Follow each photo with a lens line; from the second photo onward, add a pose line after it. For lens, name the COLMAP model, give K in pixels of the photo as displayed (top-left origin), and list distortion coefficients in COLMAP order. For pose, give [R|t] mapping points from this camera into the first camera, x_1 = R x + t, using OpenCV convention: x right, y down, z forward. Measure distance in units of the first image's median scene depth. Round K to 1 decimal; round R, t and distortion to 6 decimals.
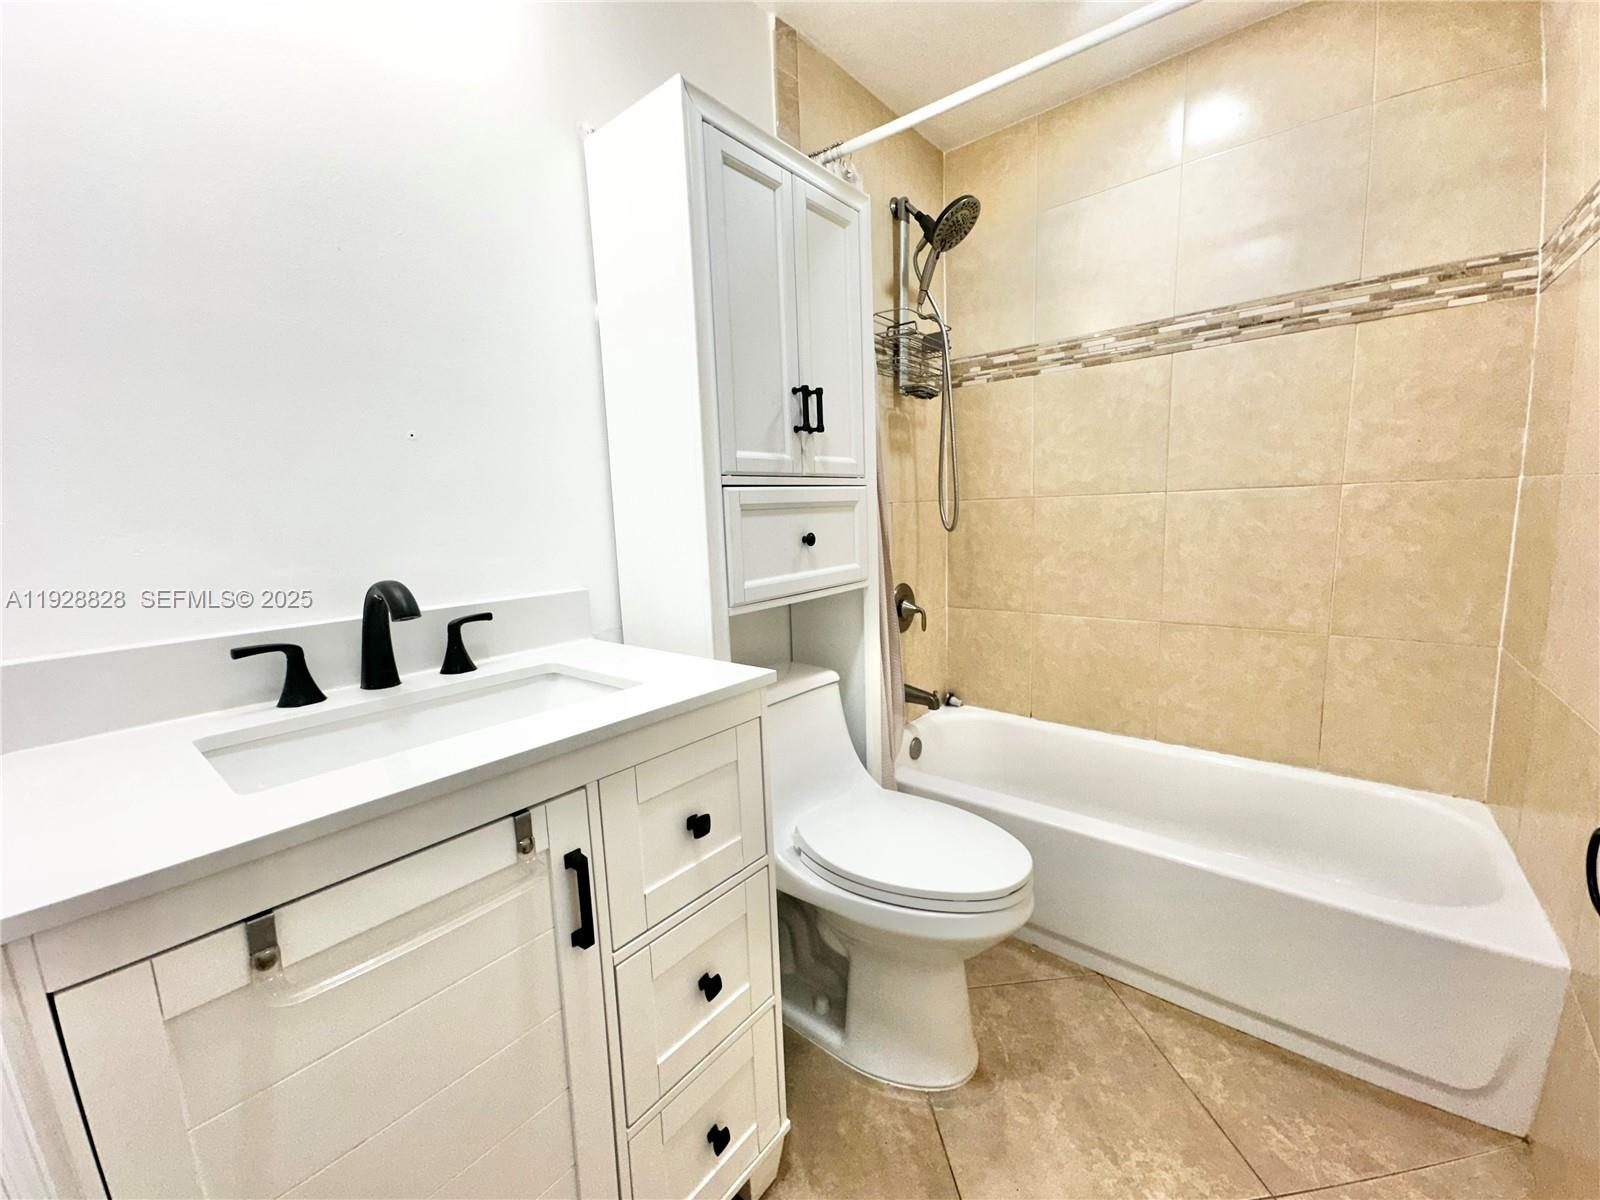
lens RADIAL K [[632.1, 0, 795.0], [0, 632.1, 594.5], [0, 0, 1]] dist [-0.004172, 0.001263]
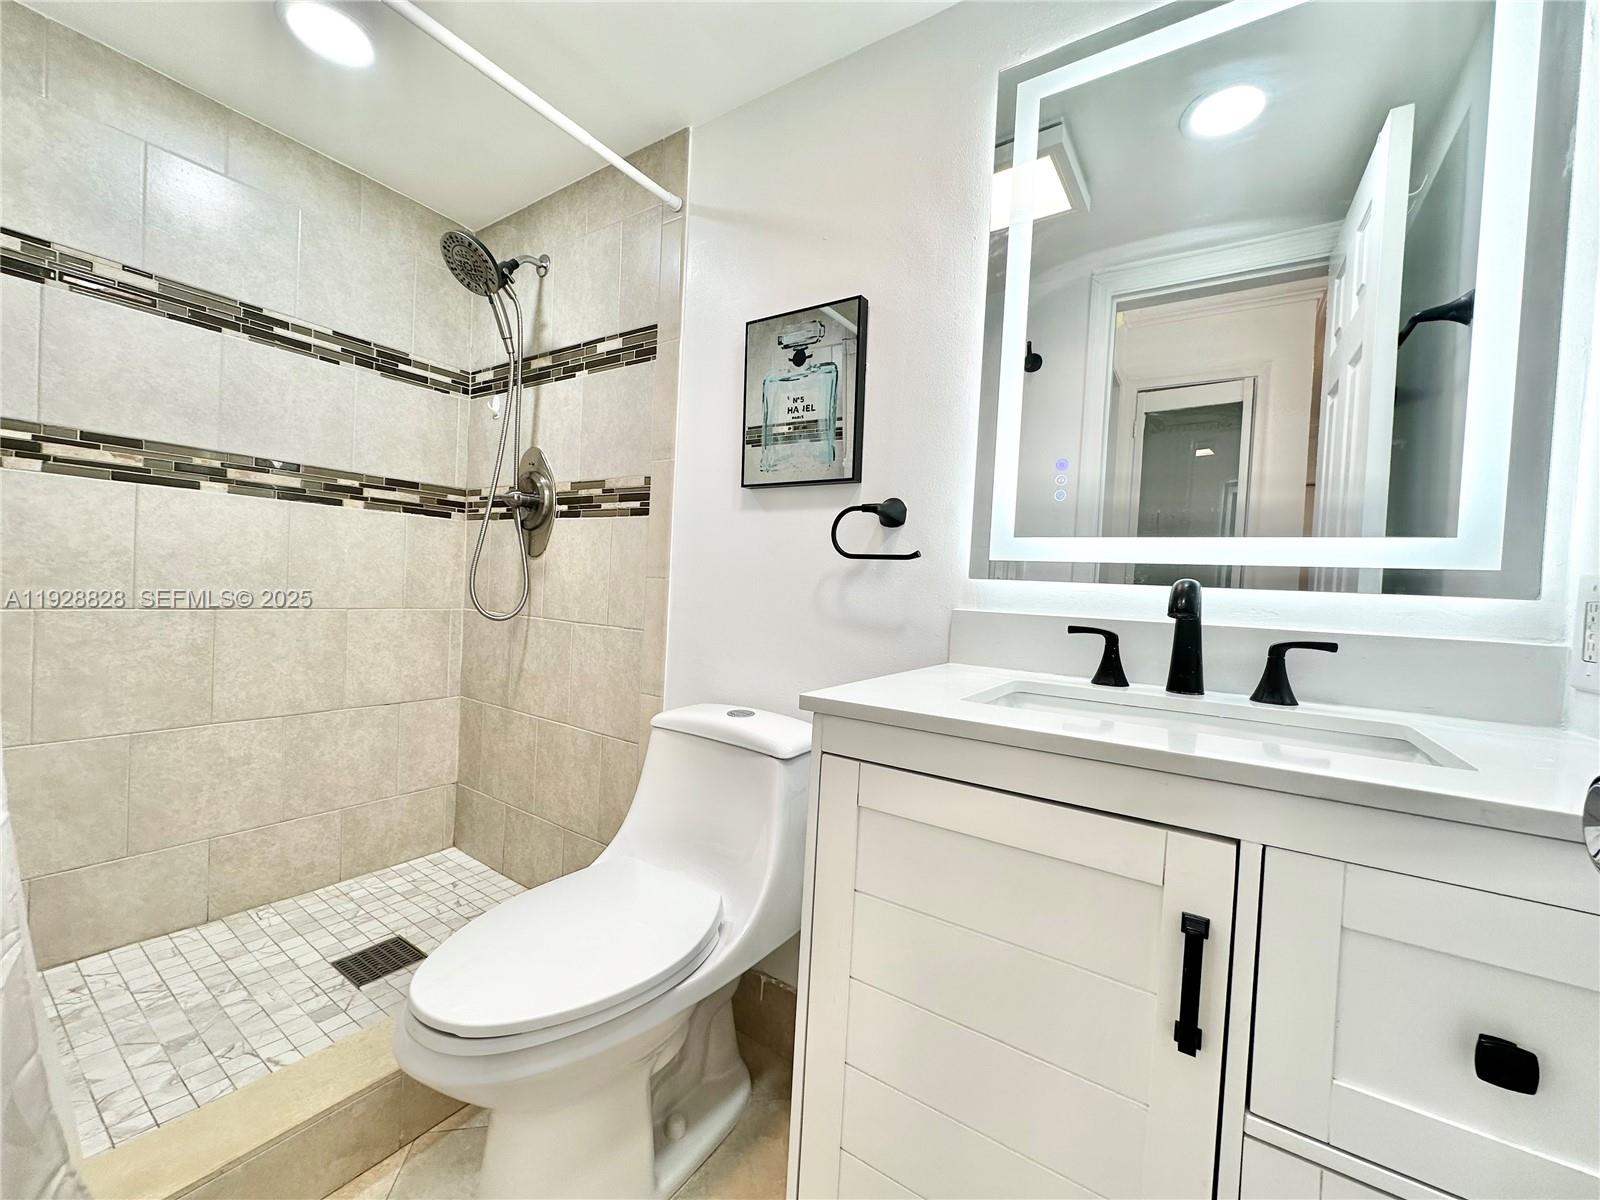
lens RADIAL K [[632.1, 0, 806.9], [0, 632.1, 596.0], [0, 0, 1]] dist [-0.004172, 0.001263]
pose [[0.093048, 0.051189, -0.994345, 0.194351], [-0.172959, 0.984325, 0.034488, 0.048957], [0.980524, 0.168772, 0.100443, 0.223850]]
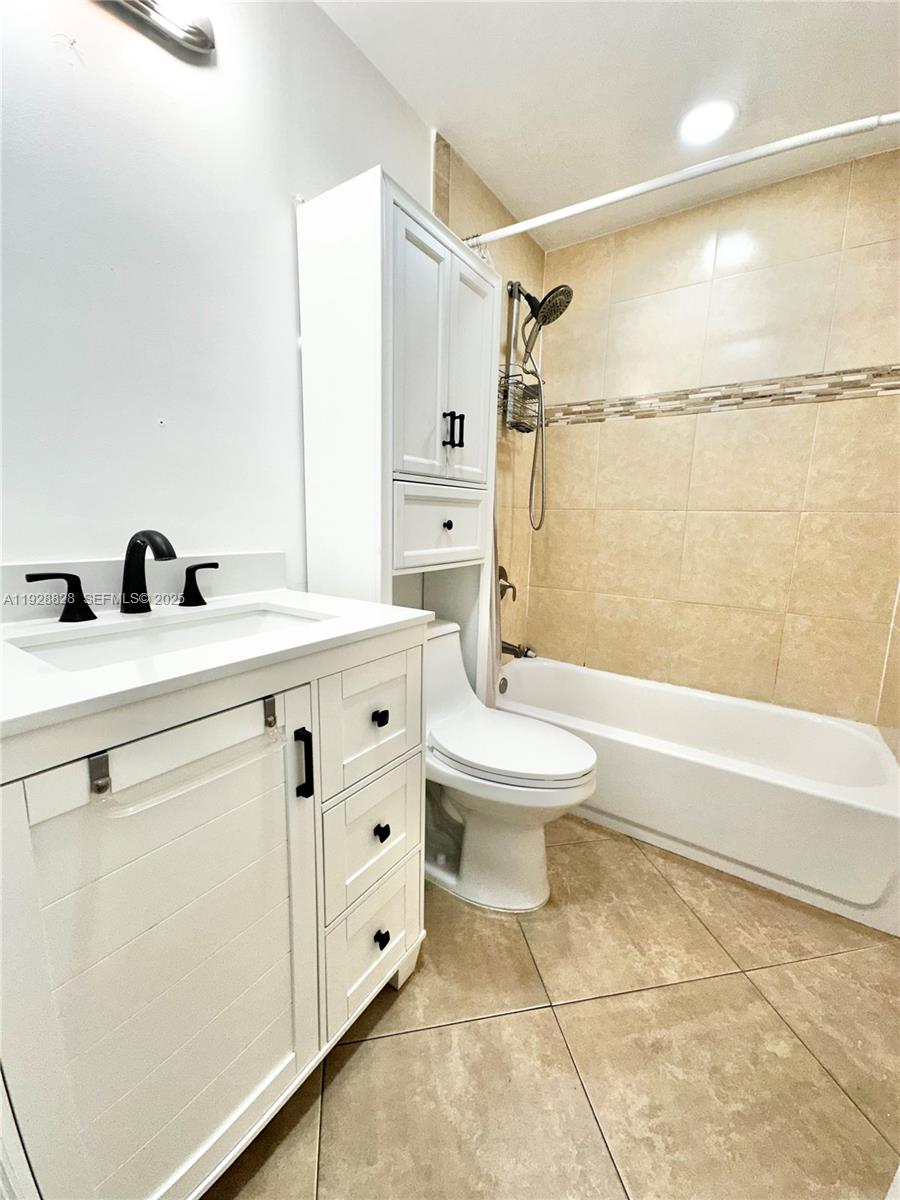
lens RADIAL K [[474.0, 0, 444.0], [0, 474.0, 597.1], [0, 0, 1]] dist [-0.004172, 0.001263]
pose [[0.993916, 0.043776, 0.101071, -0.088626], [-0.046885, 0.998491, 0.028590, 0.042223], [-0.099667, -0.033154, 0.994468, -0.032077]]
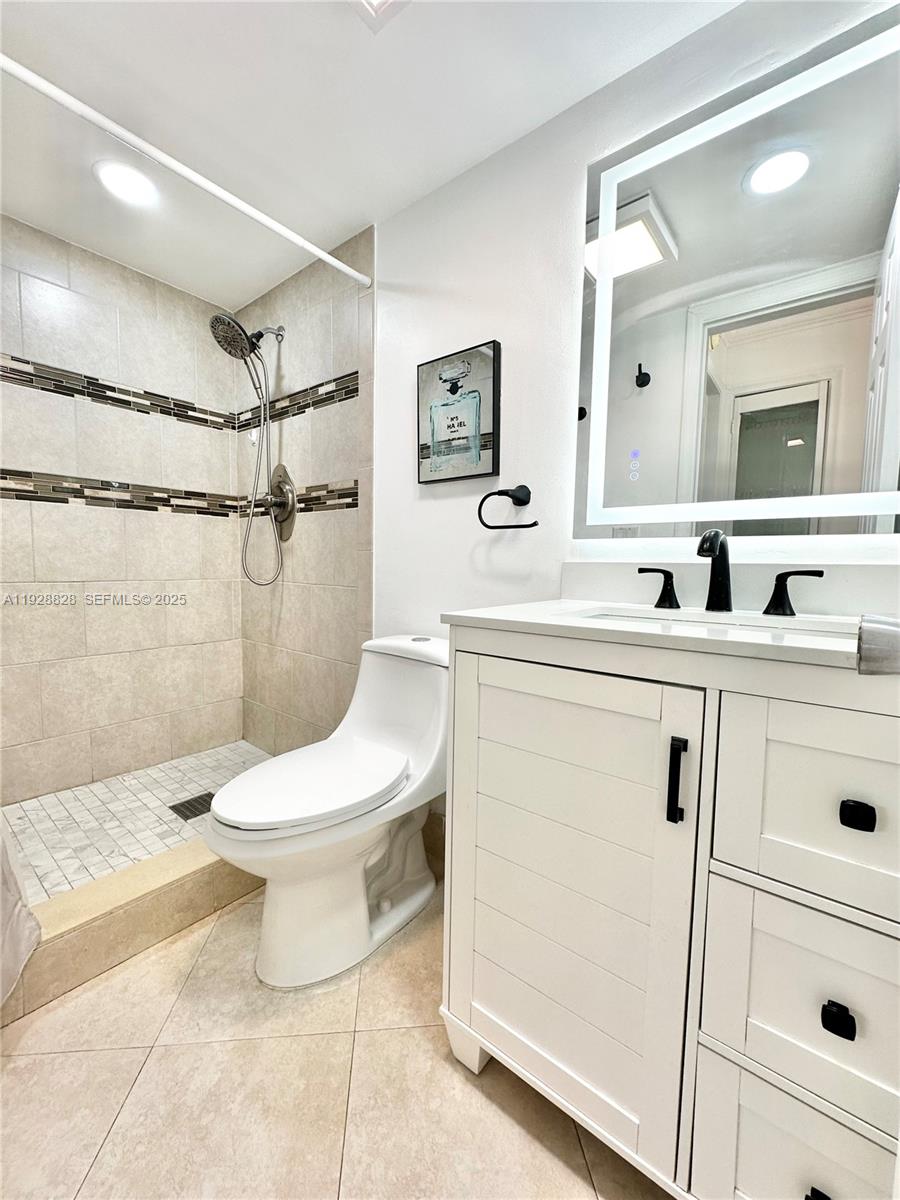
lens RADIAL K [[474.0, 0, 452.1], [0, 474.0, 595.9], [0, 0, 1]] dist [-0.004172, 0.001263]
pose [[0.005322, 0.101459, -0.994825, 0.285426], [-0.137583, 0.985453, 0.099767, 0.066751], [0.990476, 0.136340, 0.019204, 0.292637]]
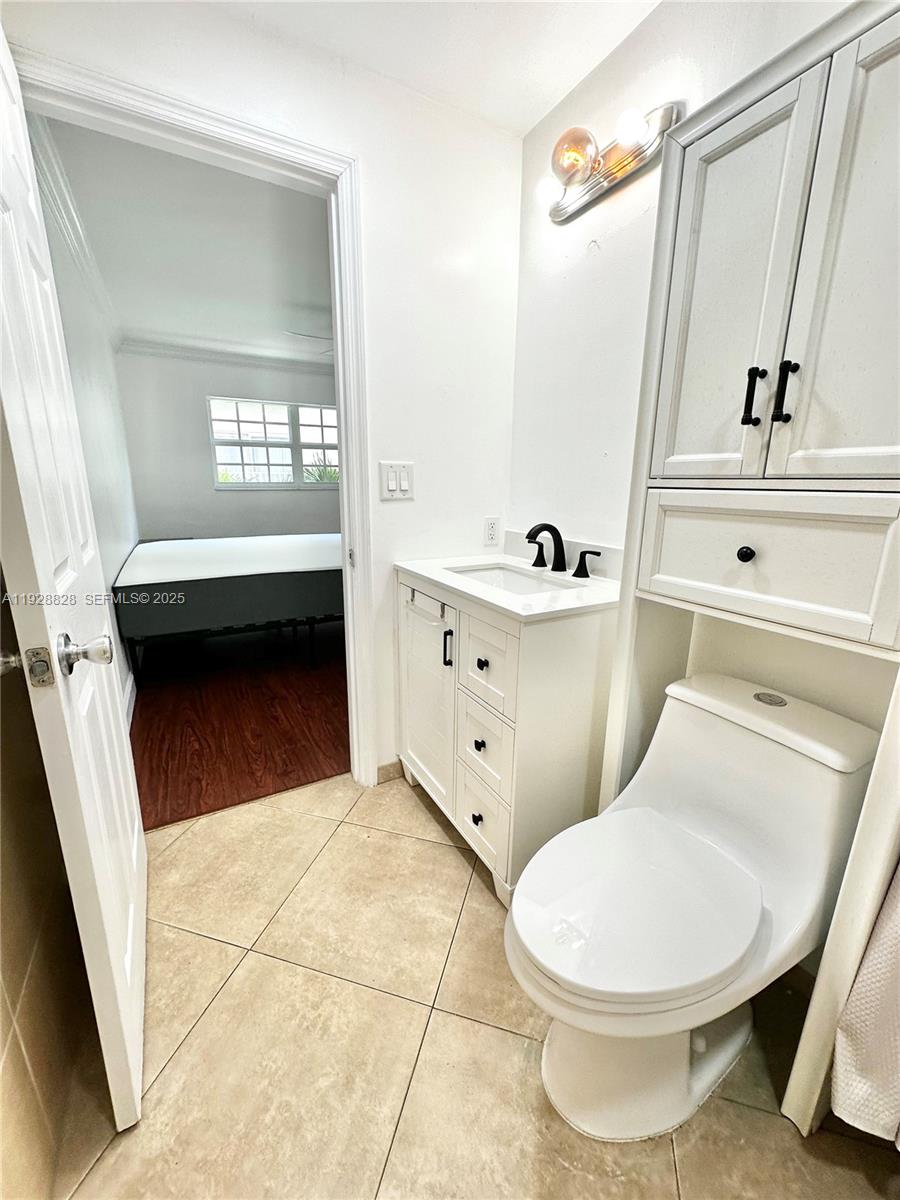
lens RADIAL K [[474.0, 0, 448.7], [0, 474.0, 592.7], [0, 0, 1]] dist [-0.004172, 0.001263]
pose [[-0.356919, 0.252700, -0.899306, 0.775915], [-0.117442, 0.942938, 0.311571, -0.196871], [0.926723, 0.216822, -0.306875, 0.872201]]
